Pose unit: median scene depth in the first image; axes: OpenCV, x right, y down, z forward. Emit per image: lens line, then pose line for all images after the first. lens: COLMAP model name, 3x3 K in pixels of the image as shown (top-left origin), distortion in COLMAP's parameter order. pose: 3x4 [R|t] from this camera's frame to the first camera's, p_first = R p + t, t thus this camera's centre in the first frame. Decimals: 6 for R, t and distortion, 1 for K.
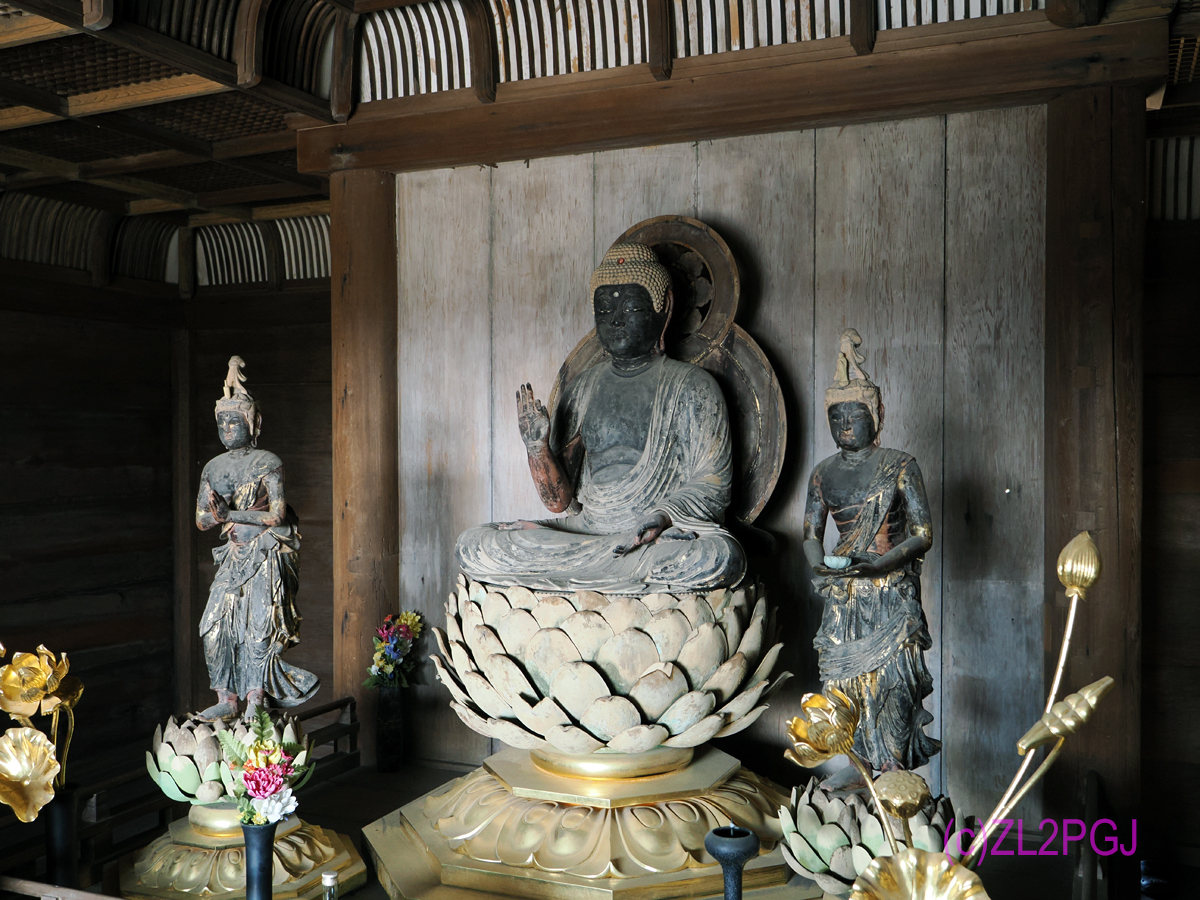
lens RADIAL K [[1168.1, 0, 607.5], [0, 1168.1, 442.8], [0, 0, 1]] dist [-0.017956, 0.000000]
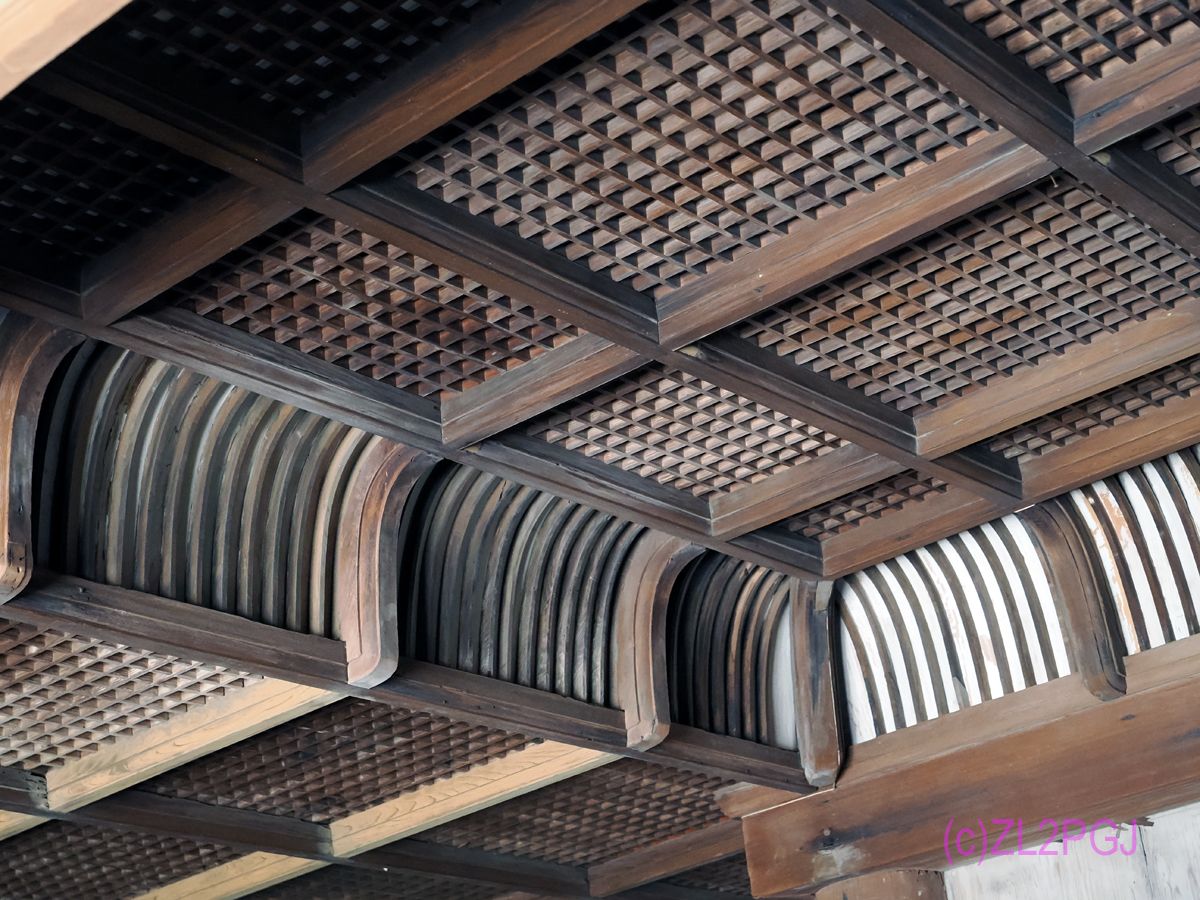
lens RADIAL K [[2153.7, 0, 597.4], [0, 2153.7, 447.3], [0, 0, 1]] dist [-0.000264, 0.000000]
pose [[0.940858, -0.209300, -0.266422, -0.044142], [0.081830, 0.903464, -0.420780, -0.023989], [0.328772, 0.374093, 0.867158, 0.106808]]
